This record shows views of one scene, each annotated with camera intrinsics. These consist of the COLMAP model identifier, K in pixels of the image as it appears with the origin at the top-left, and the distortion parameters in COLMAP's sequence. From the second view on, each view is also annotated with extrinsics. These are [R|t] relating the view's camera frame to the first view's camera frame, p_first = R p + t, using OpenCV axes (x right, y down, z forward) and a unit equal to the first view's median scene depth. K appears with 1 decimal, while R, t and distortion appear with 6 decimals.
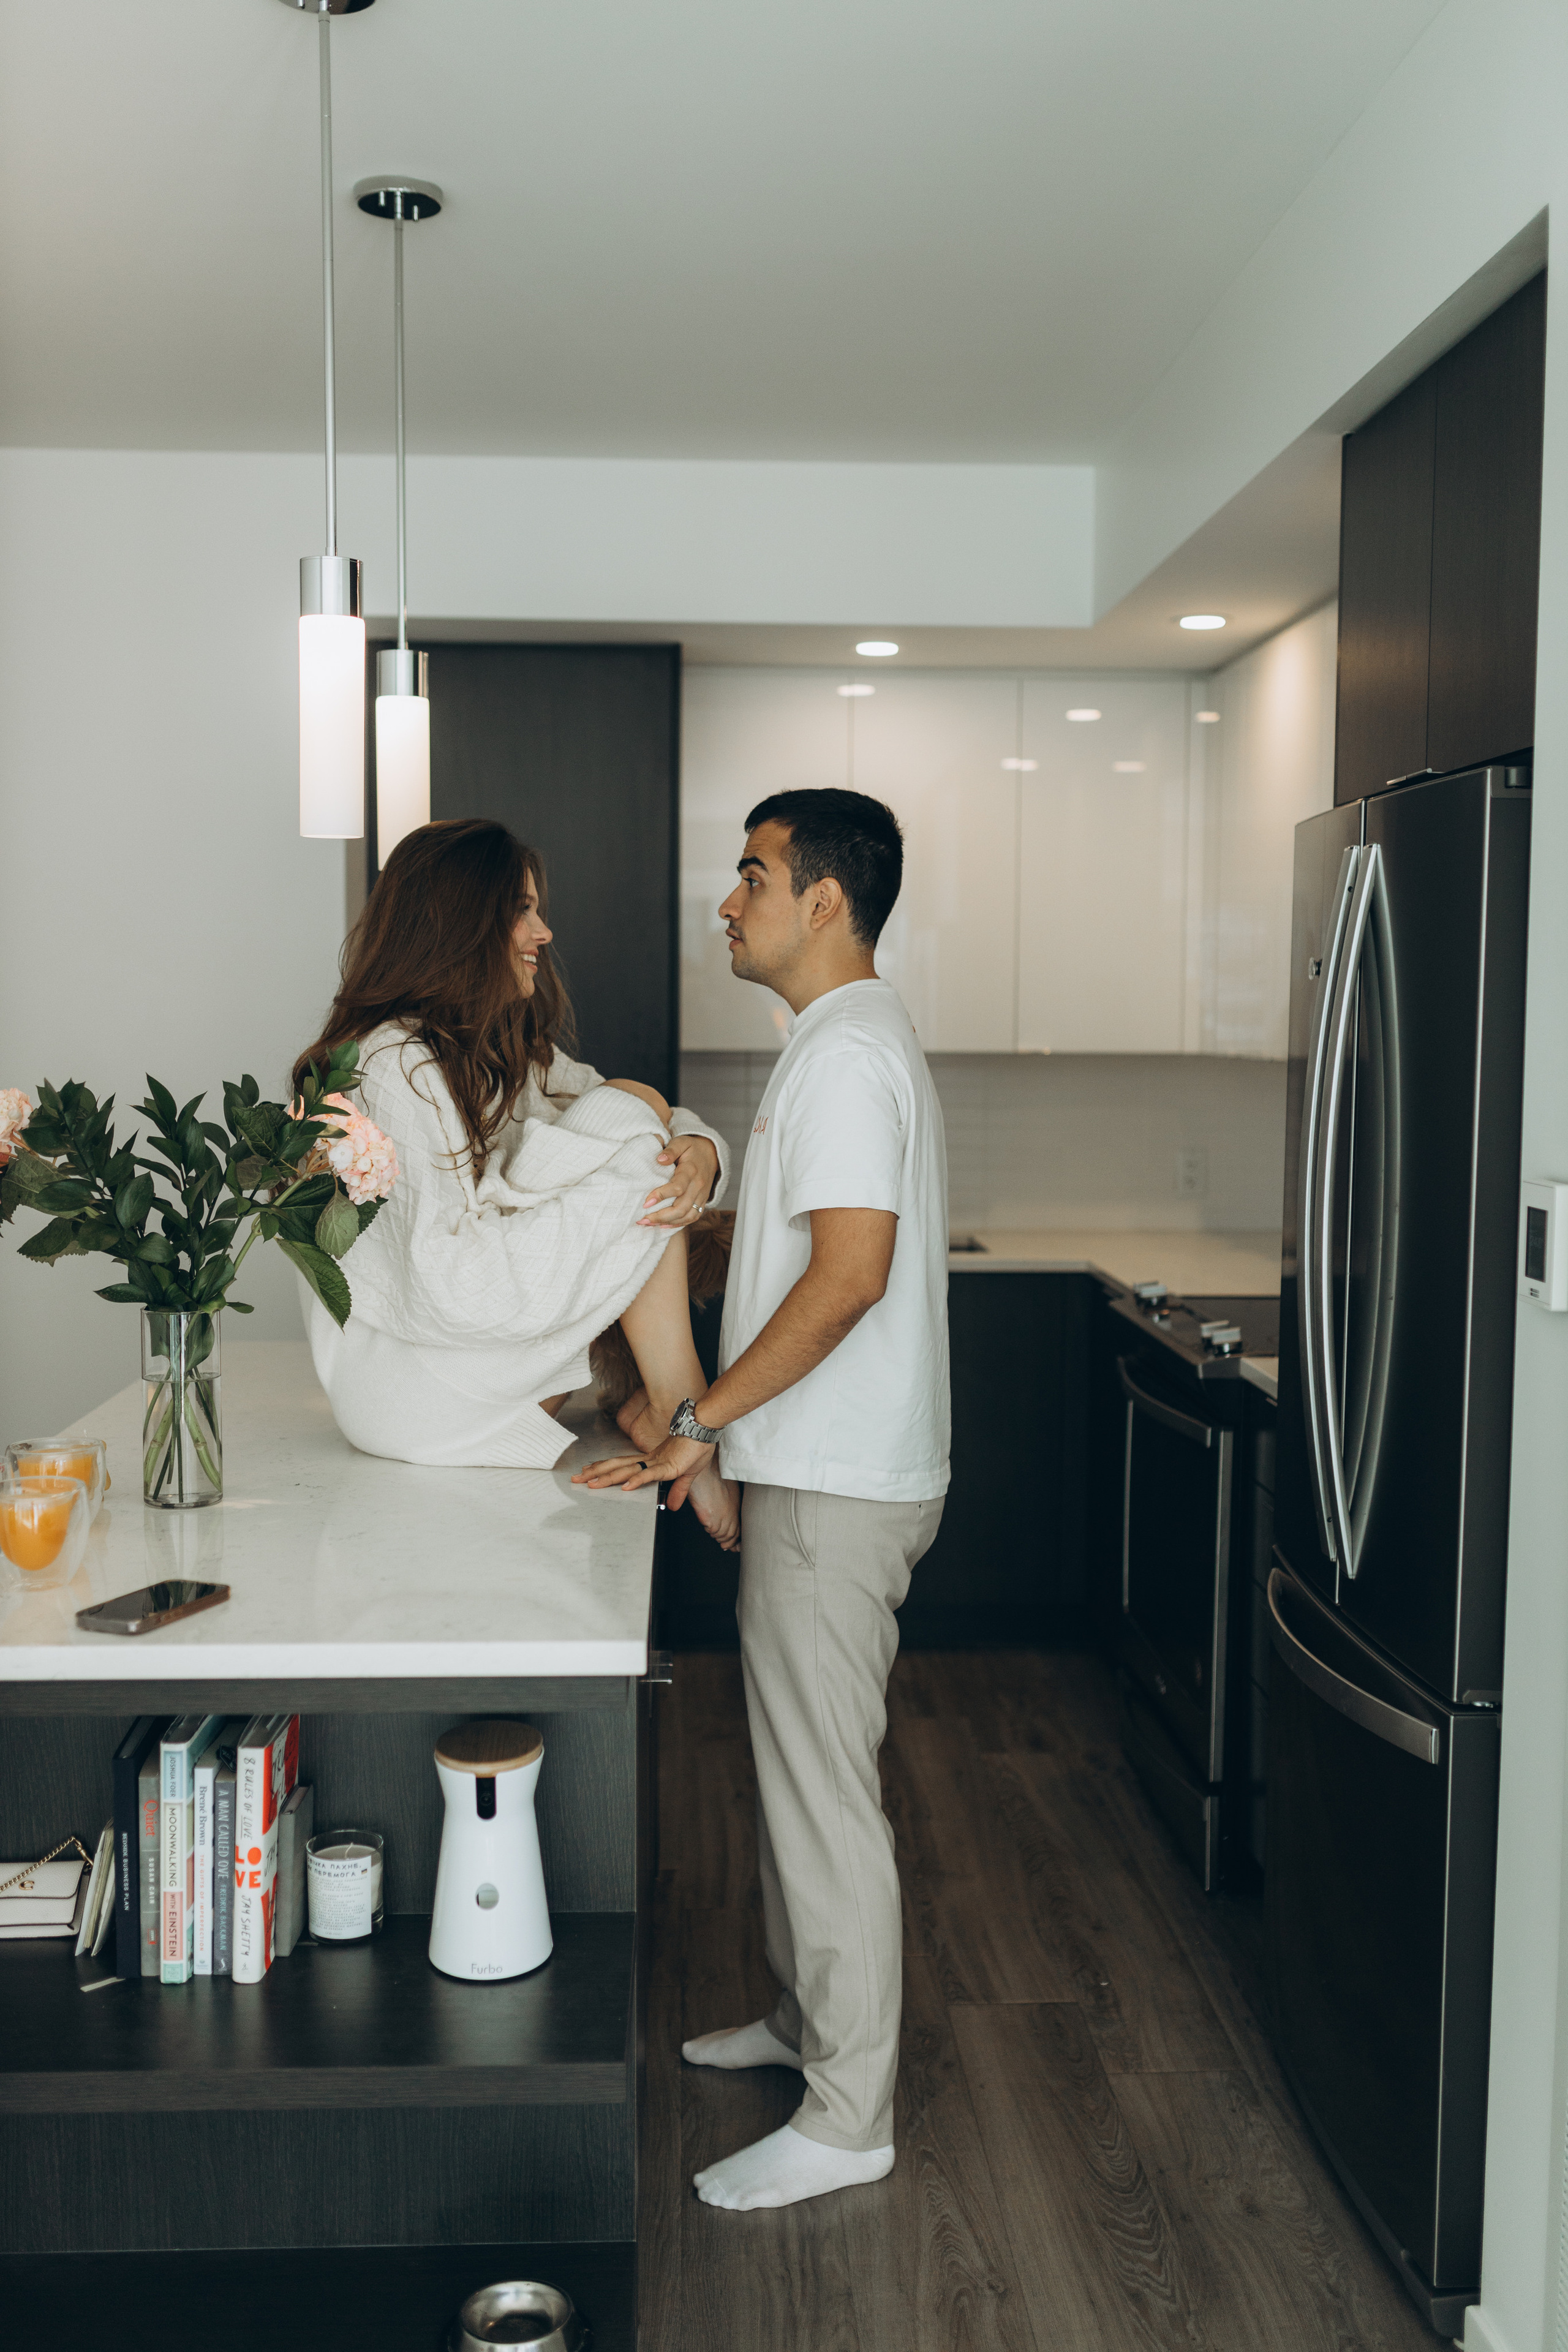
lens RADIAL K [[2244.7, 0, 802.0], [0, 2244.7, 1187.2], [0, 0, 1]] dist [0.016118, 0.000000]
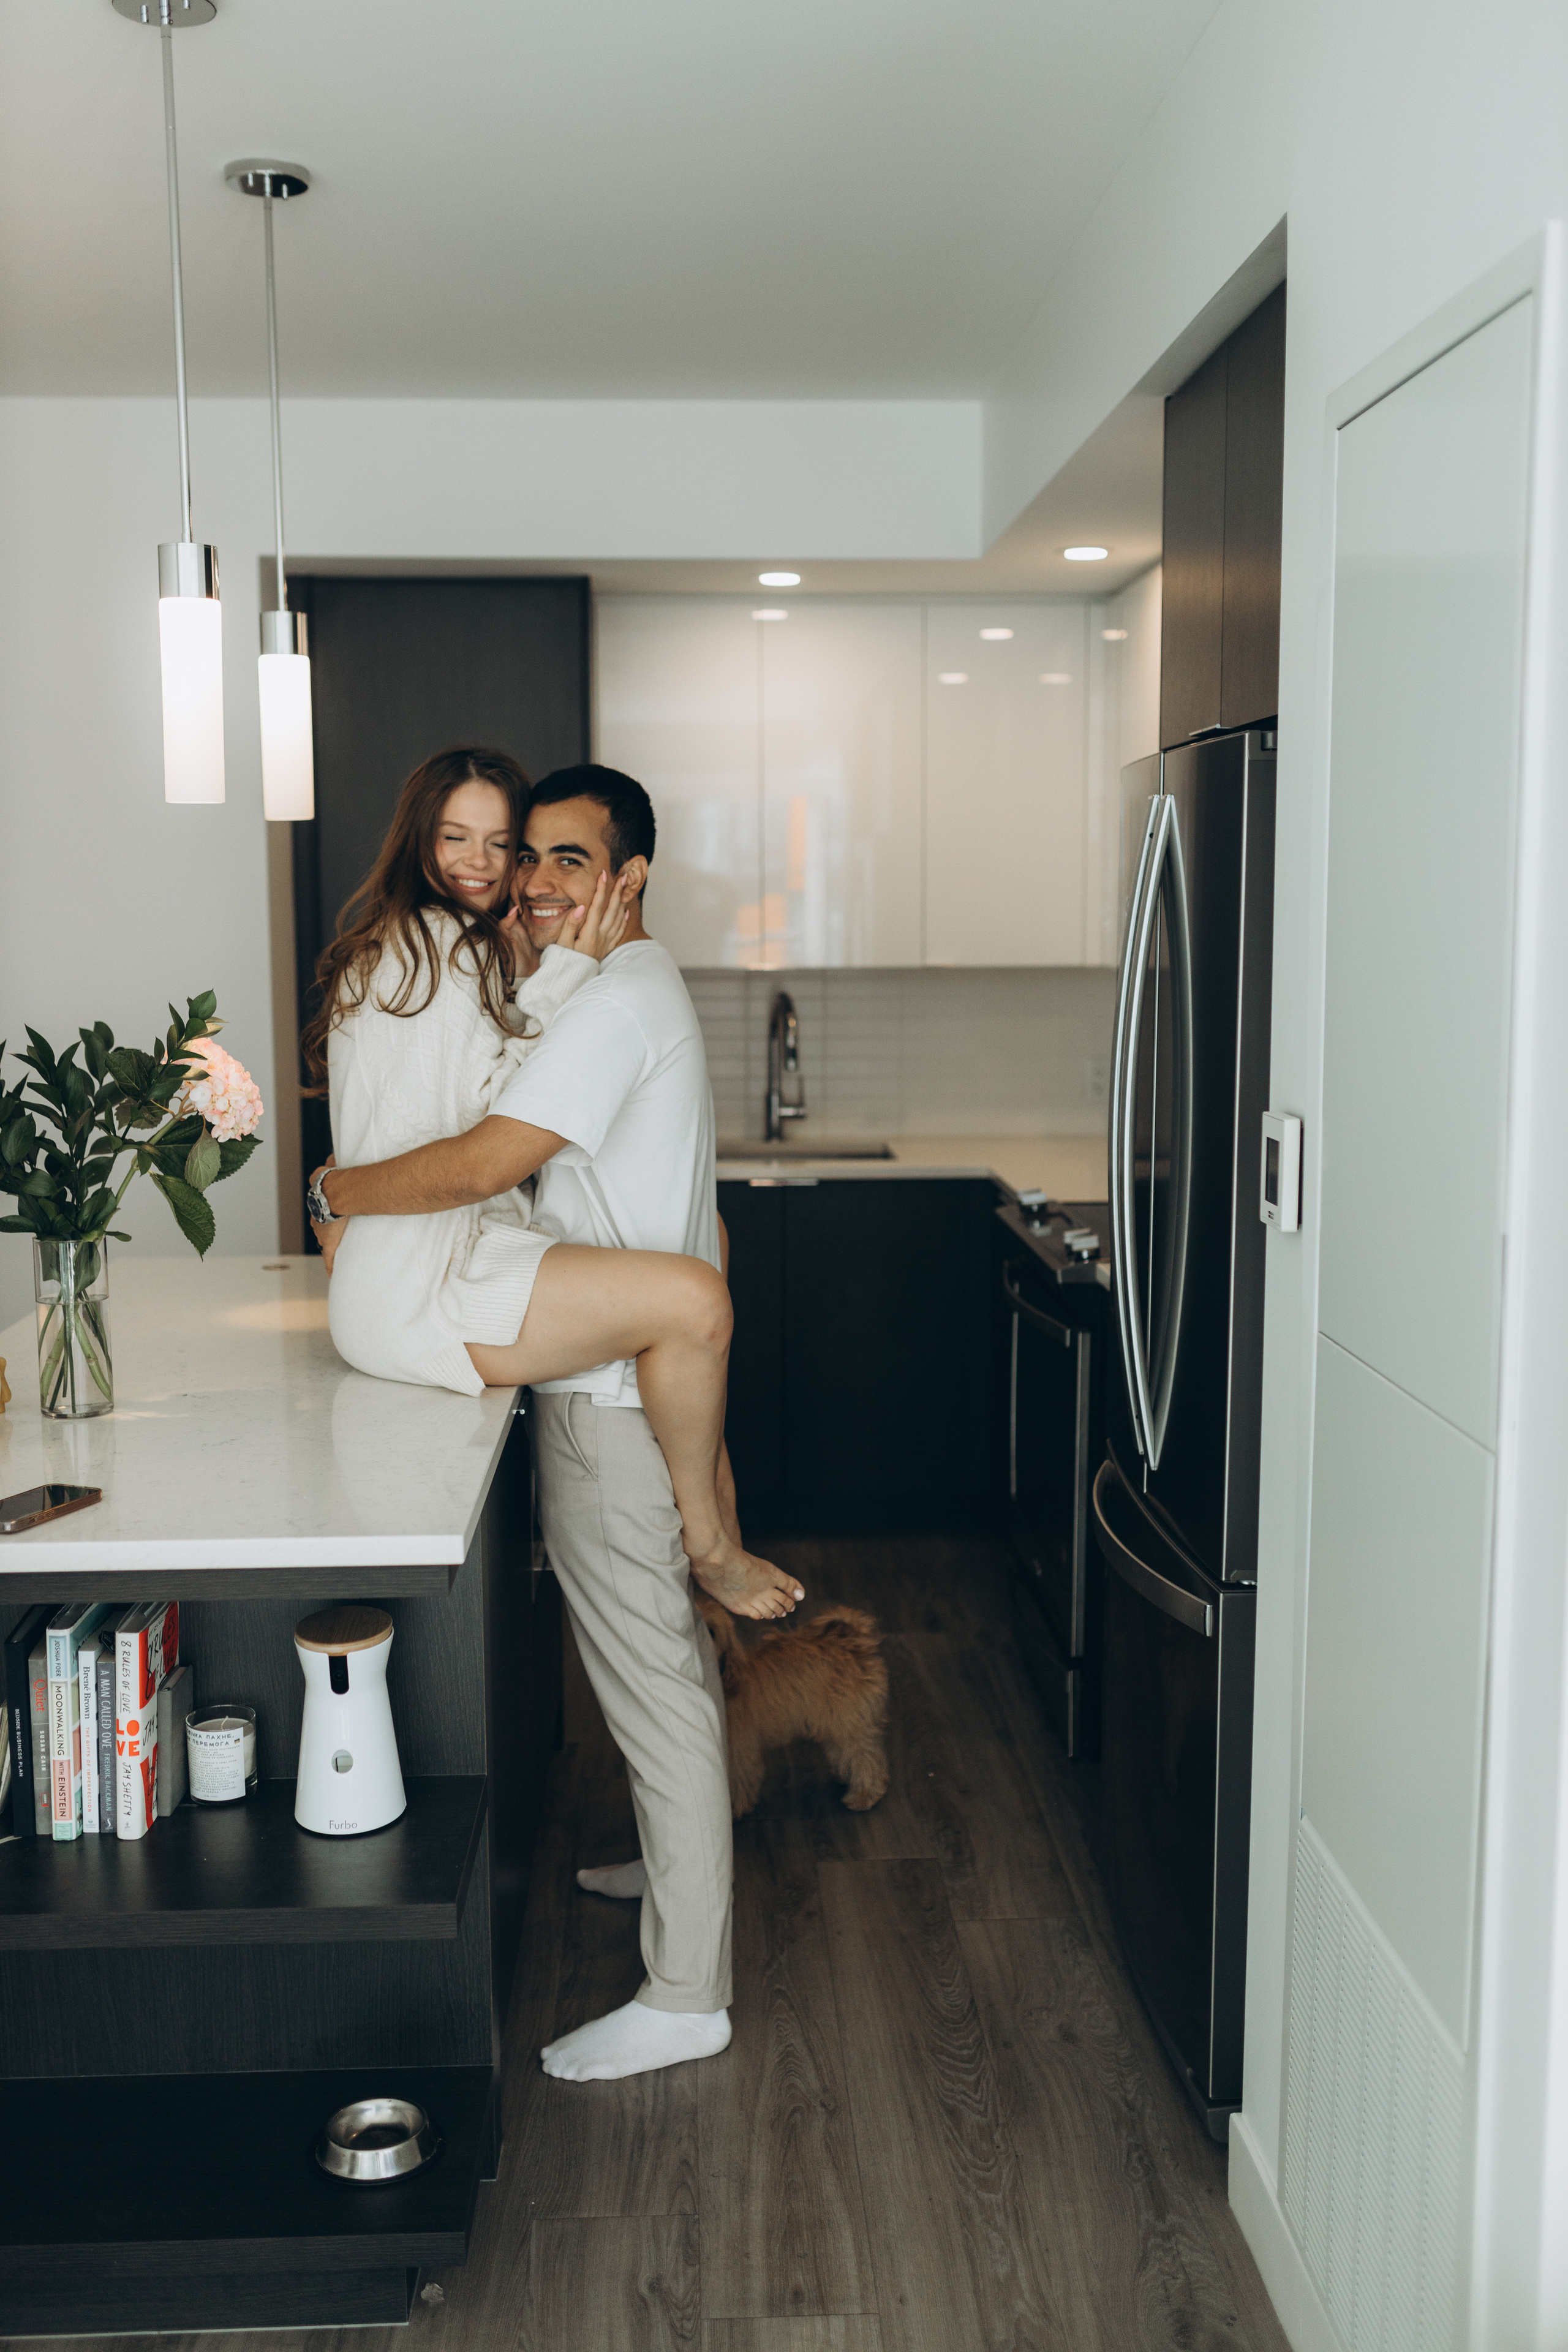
lens RADIAL K [[2244.7, 0, 798.9], [0, 2244.7, 1186.5], [0, 0, 1]] dist [0.016118, 0.000000]
pose [[0.999948, -0.009908, -0.002395, 0.070480], [0.010012, 0.998773, 0.048505, -0.017125], [0.001912, -0.048526, 0.998820, -0.078717]]
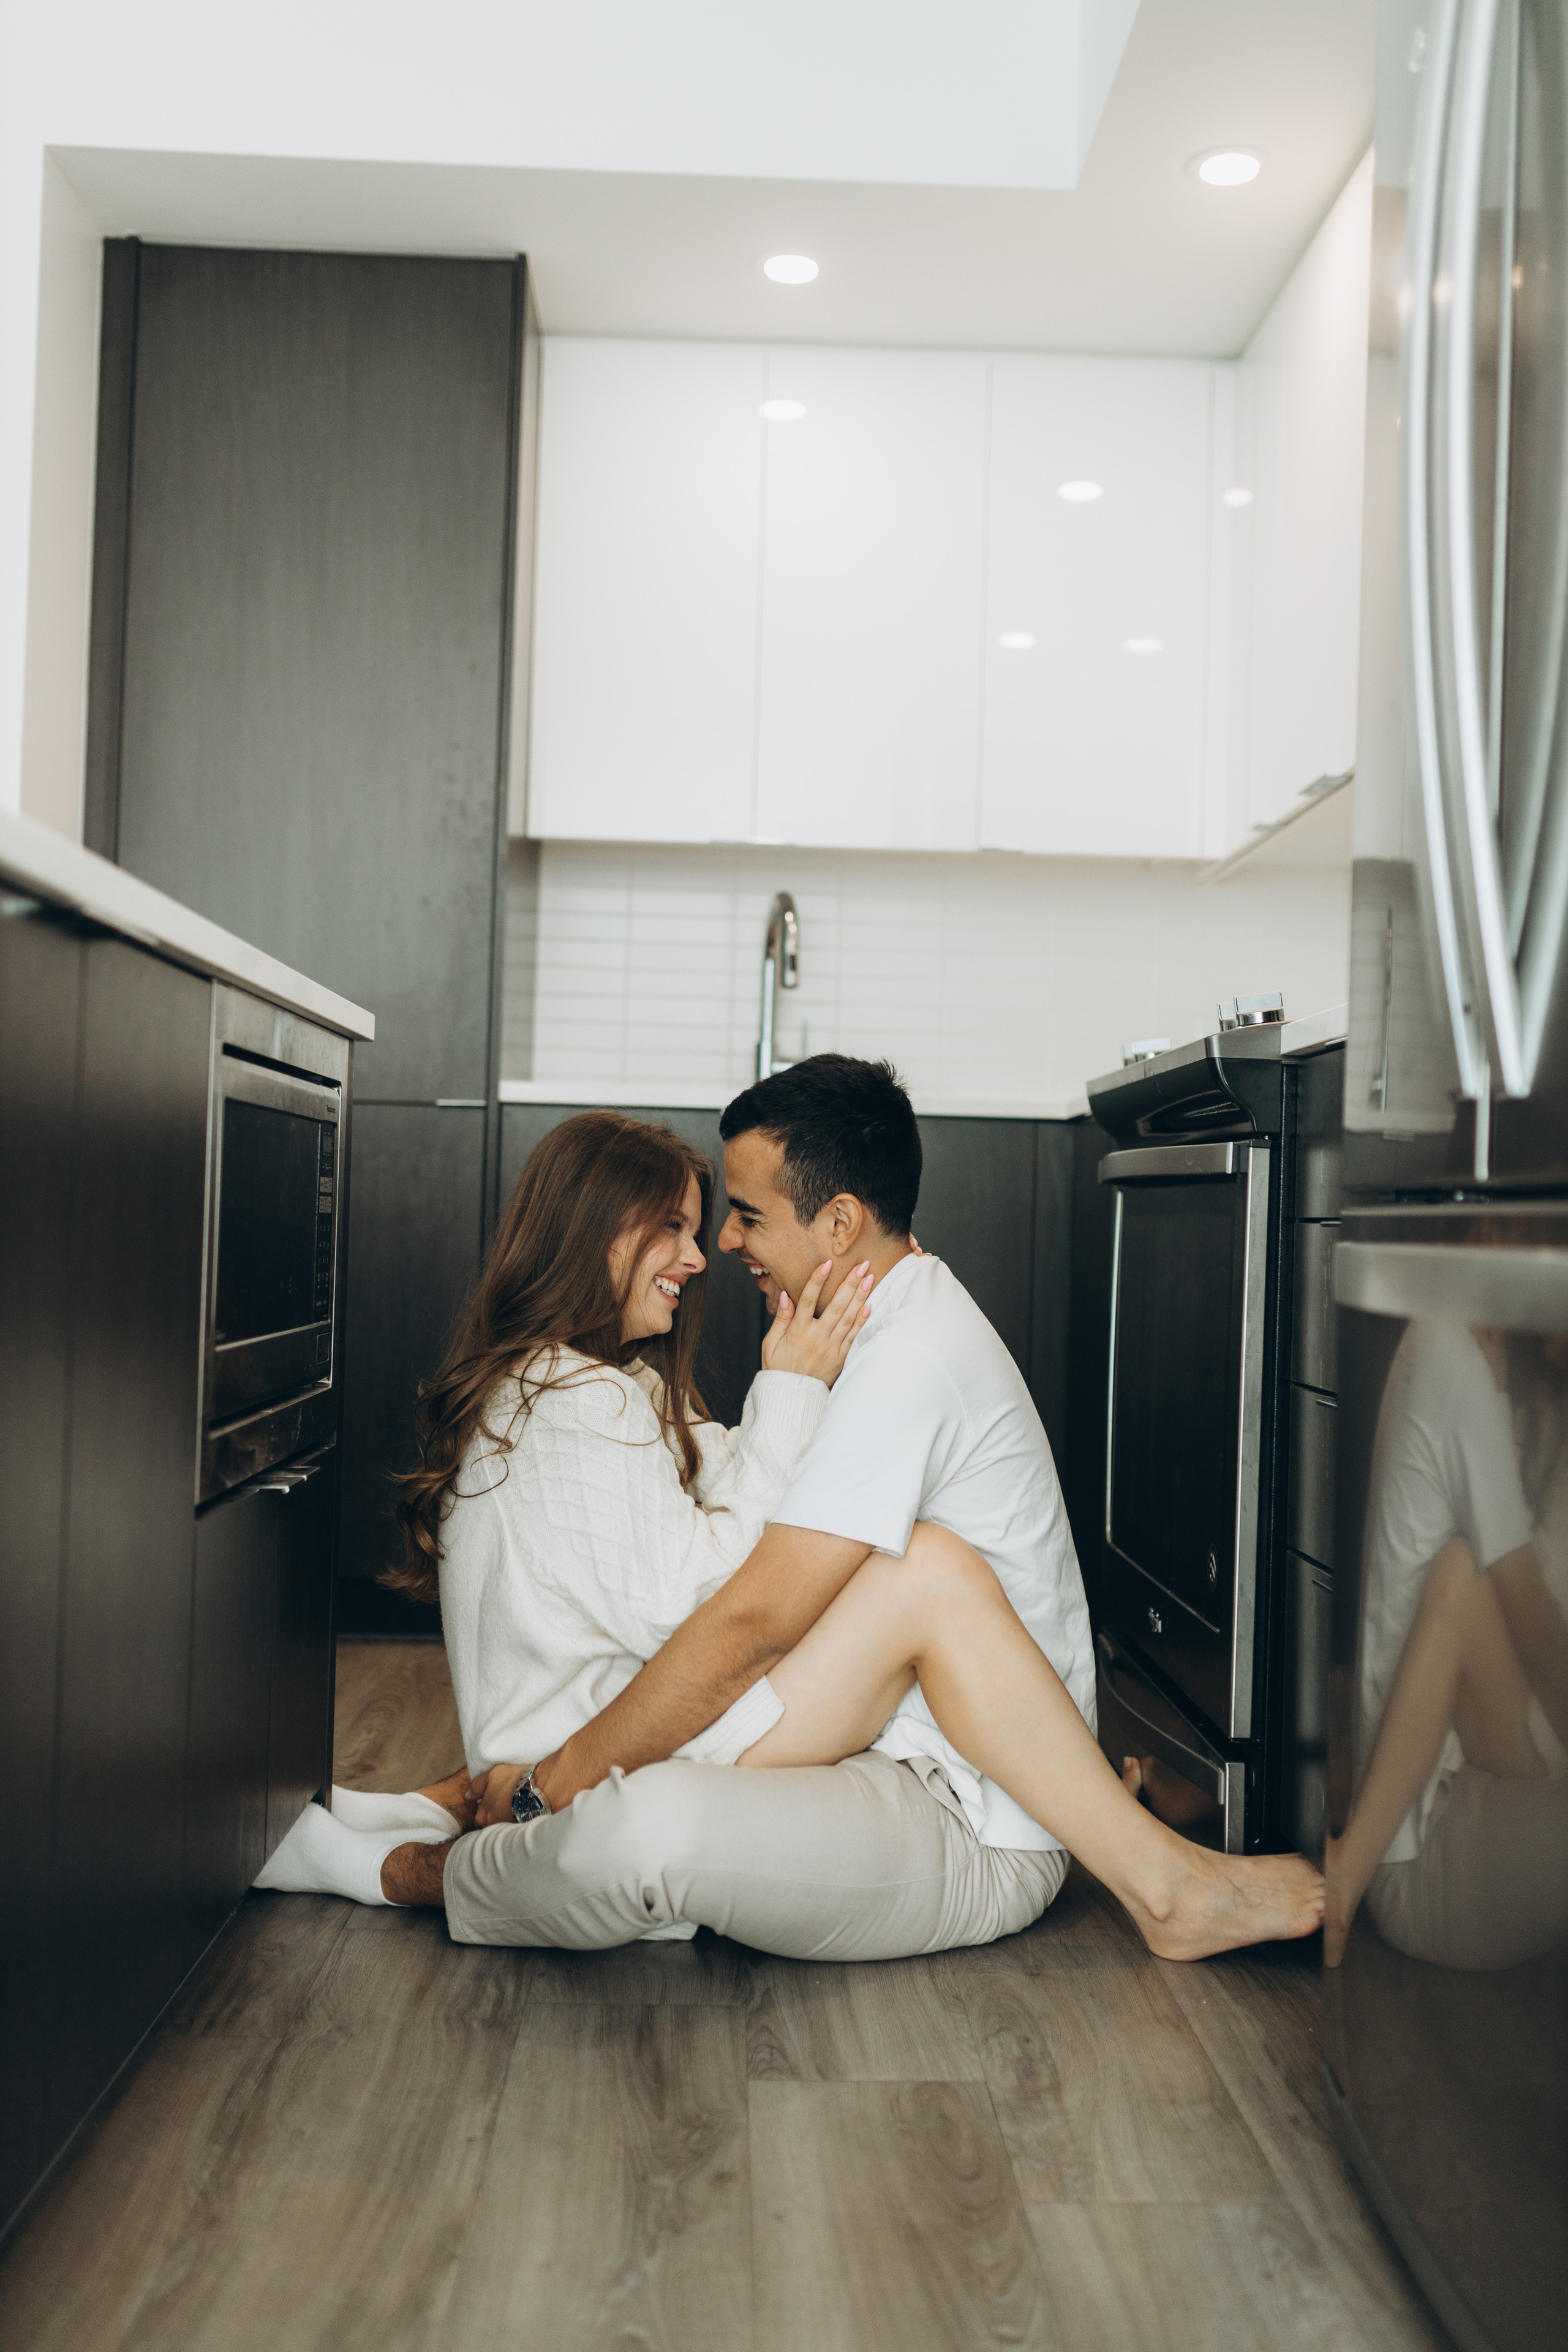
lens RADIAL K [[2244.7, 0, 793.6], [0, 2244.7, 1179.8], [0, 0, 1]] dist [0.016118, 0.000000]
pose [[0.999566, 0.019570, -0.021998, 0.095062], [-0.021689, 0.994684, -0.100660, 0.226798], [0.019911, 0.101094, 0.994678, 0.488226]]
